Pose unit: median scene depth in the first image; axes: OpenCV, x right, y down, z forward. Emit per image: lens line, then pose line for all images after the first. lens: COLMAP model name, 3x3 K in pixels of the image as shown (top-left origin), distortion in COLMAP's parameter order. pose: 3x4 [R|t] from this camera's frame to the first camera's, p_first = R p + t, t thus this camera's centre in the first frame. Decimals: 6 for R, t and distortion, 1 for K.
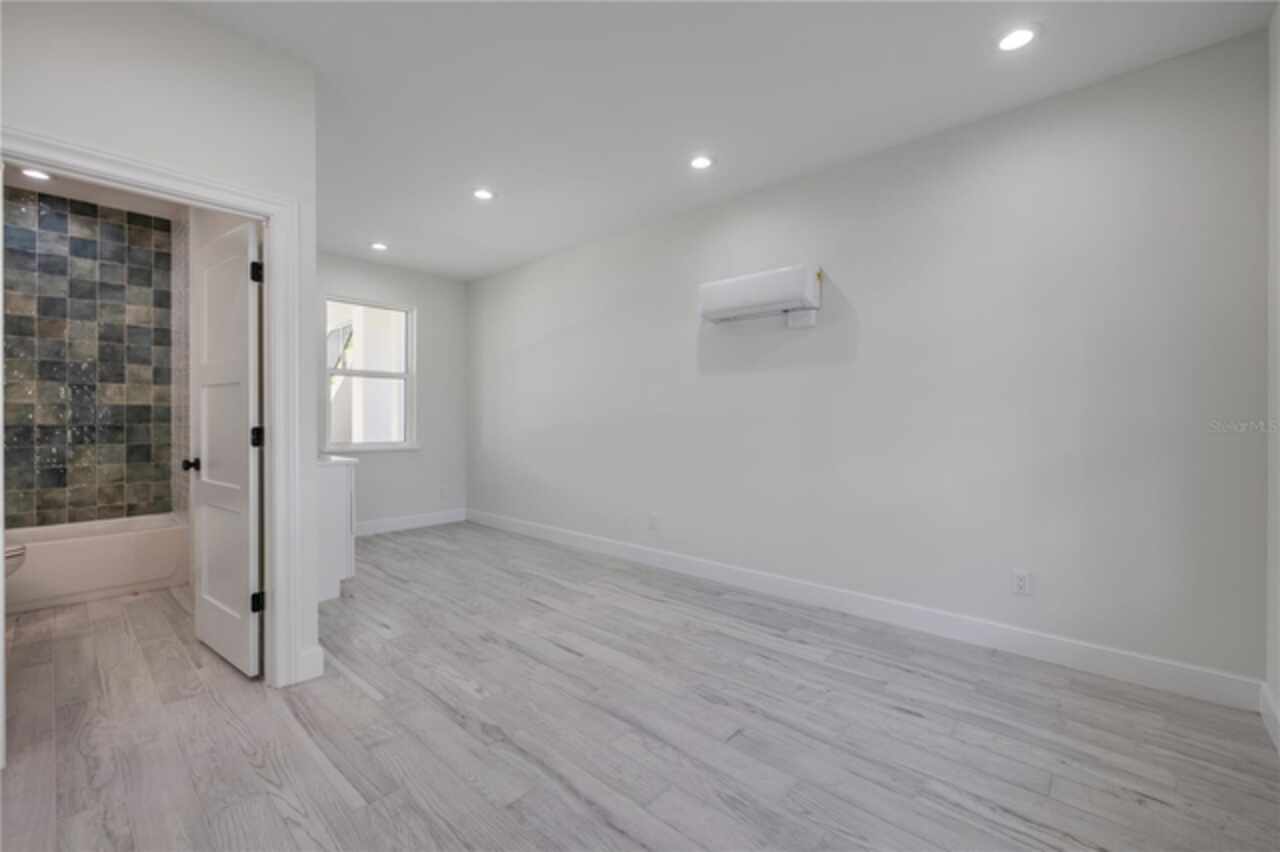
lens RADIAL K [[564.0, 0, 635.4], [0, 564.0, 420.9], [0, 0, 1]] dist [0.001508, -0.000158]
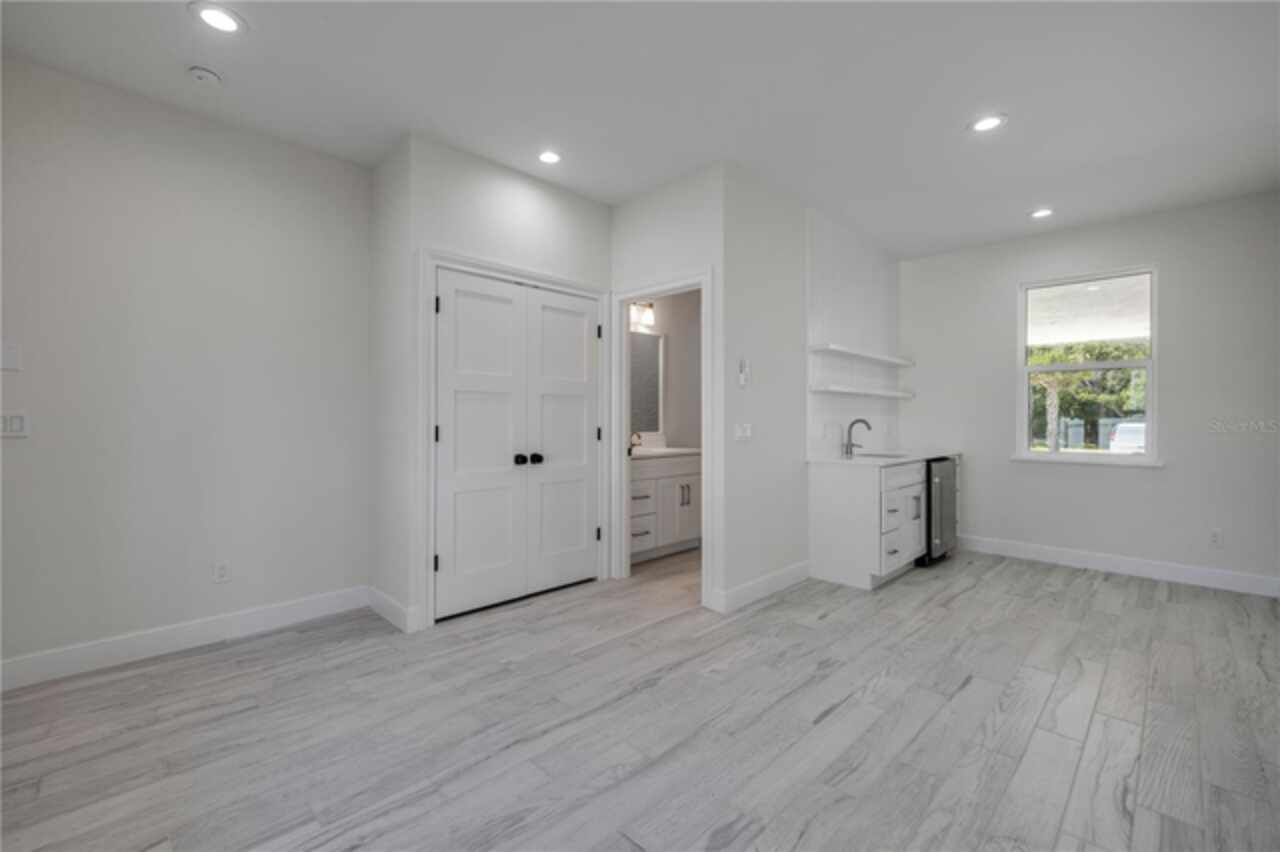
lens RADIAL K [[564.0, 0, 635.4], [0, 564.0, 420.9], [0, 0, 1]] dist [0.001508, -0.000158]
pose [[-0.095443, -0.001717, -0.995433, 0.802592], [-0.007444, 0.999972, -0.001011, -0.000480], [0.995407, 0.007313, -0.095453, 0.932529]]
